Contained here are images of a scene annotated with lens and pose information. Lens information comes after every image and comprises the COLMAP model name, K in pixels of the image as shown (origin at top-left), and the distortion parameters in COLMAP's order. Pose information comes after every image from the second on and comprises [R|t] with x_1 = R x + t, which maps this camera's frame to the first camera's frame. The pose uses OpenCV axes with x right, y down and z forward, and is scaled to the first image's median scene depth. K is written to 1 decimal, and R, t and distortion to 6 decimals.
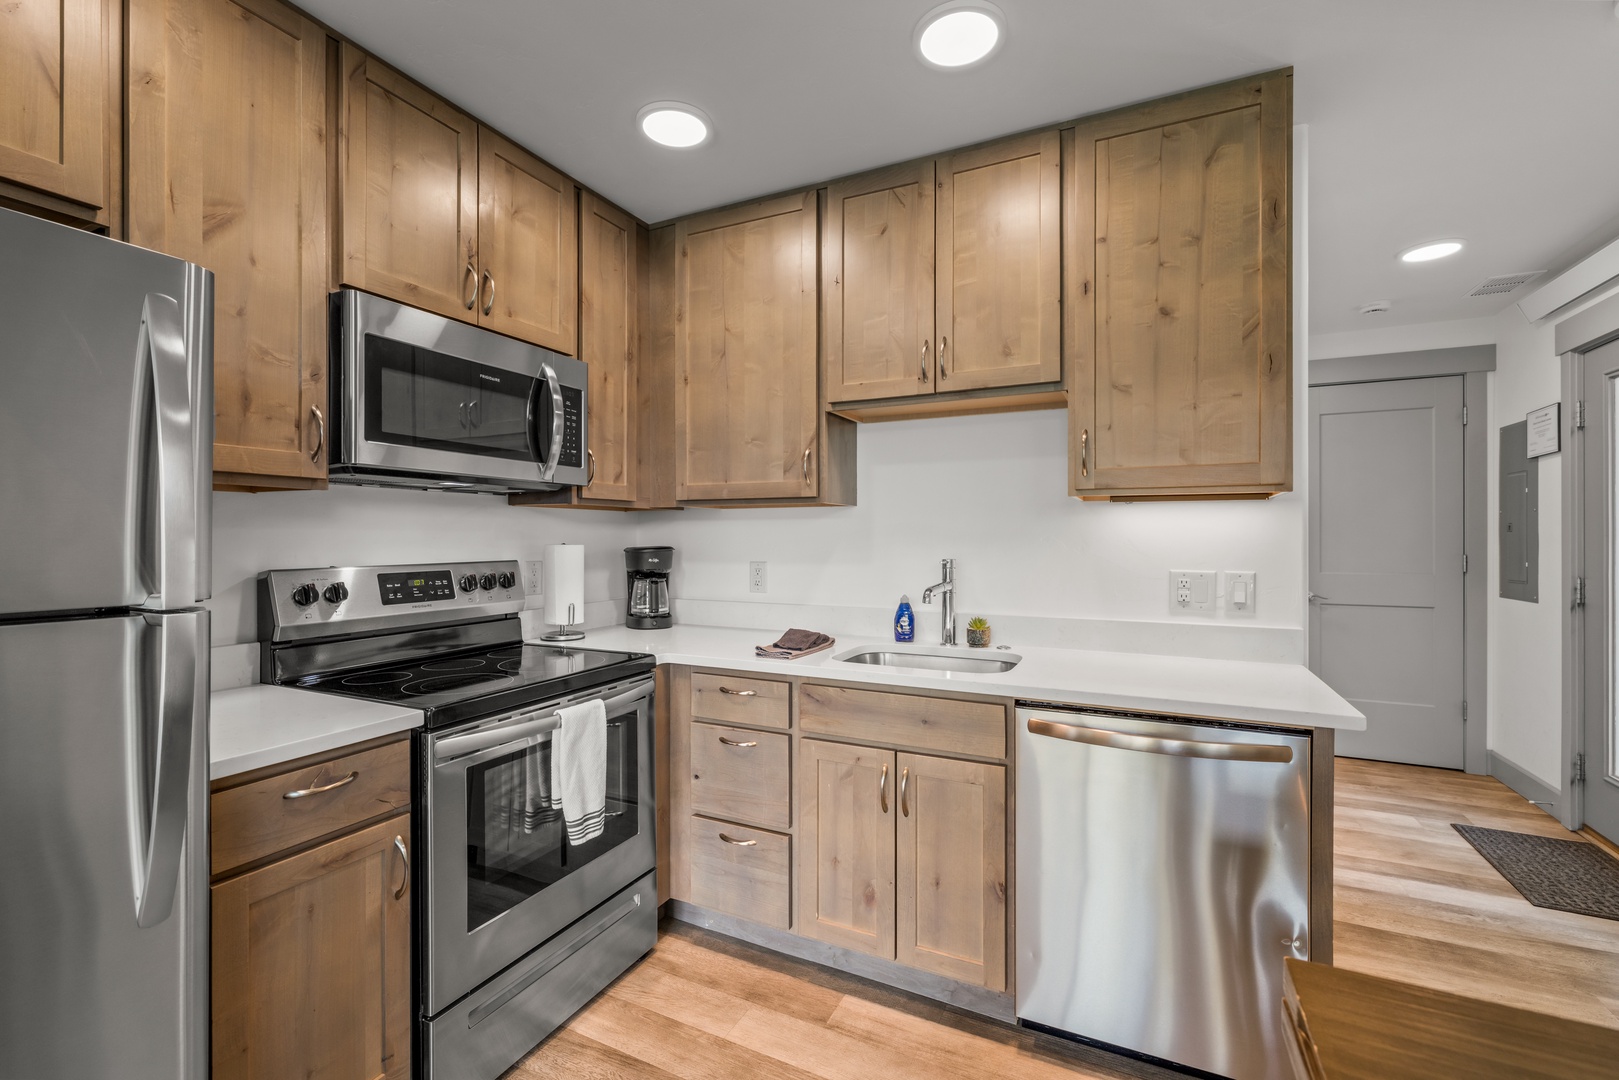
lens RADIAL K [[697.8, 0, 805.0], [0, 697.8, 539.9], [0, 0, 1]] dist [-0.002859, 0.001469]
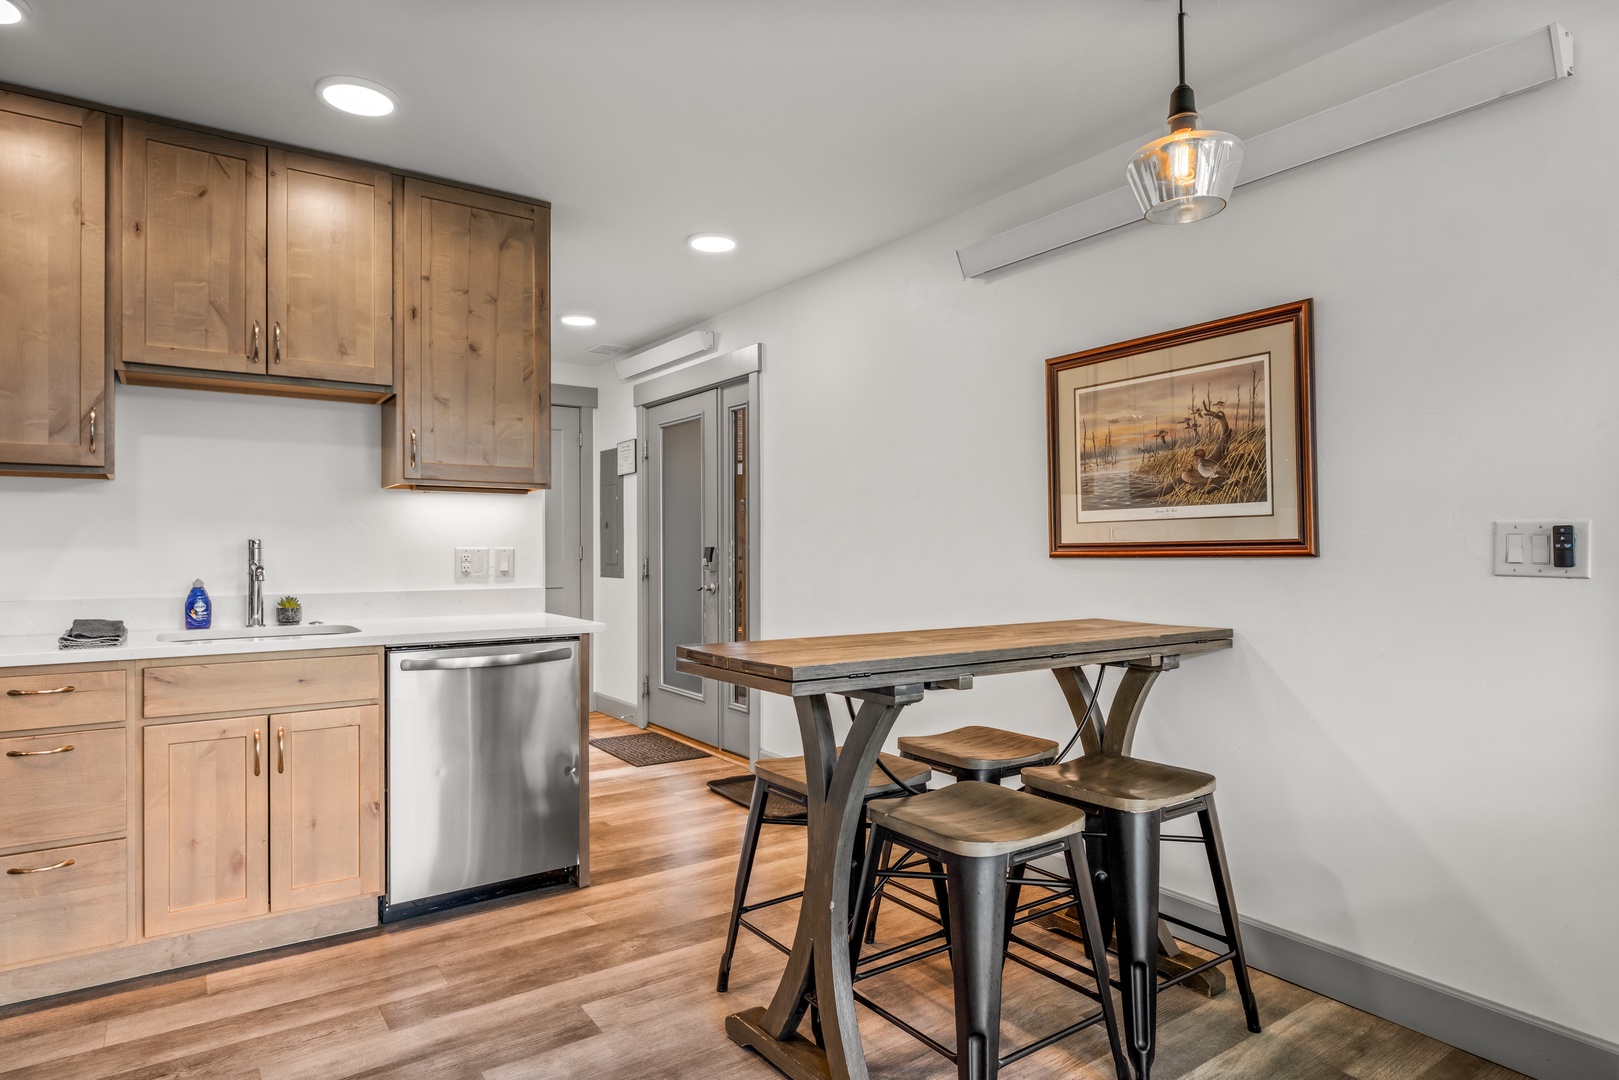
lens RADIAL K [[917.6, 0, 808.0], [0, 917.6, 538.7], [0, 0, 1]] dist [0.001661, 0.000312]
pose [[0.479440, 0.006802, 0.877548, -0.638848], [0.003690, 0.999945, -0.009767, 0.048181], [-0.877567, 0.007921, 0.479389, -0.352251]]
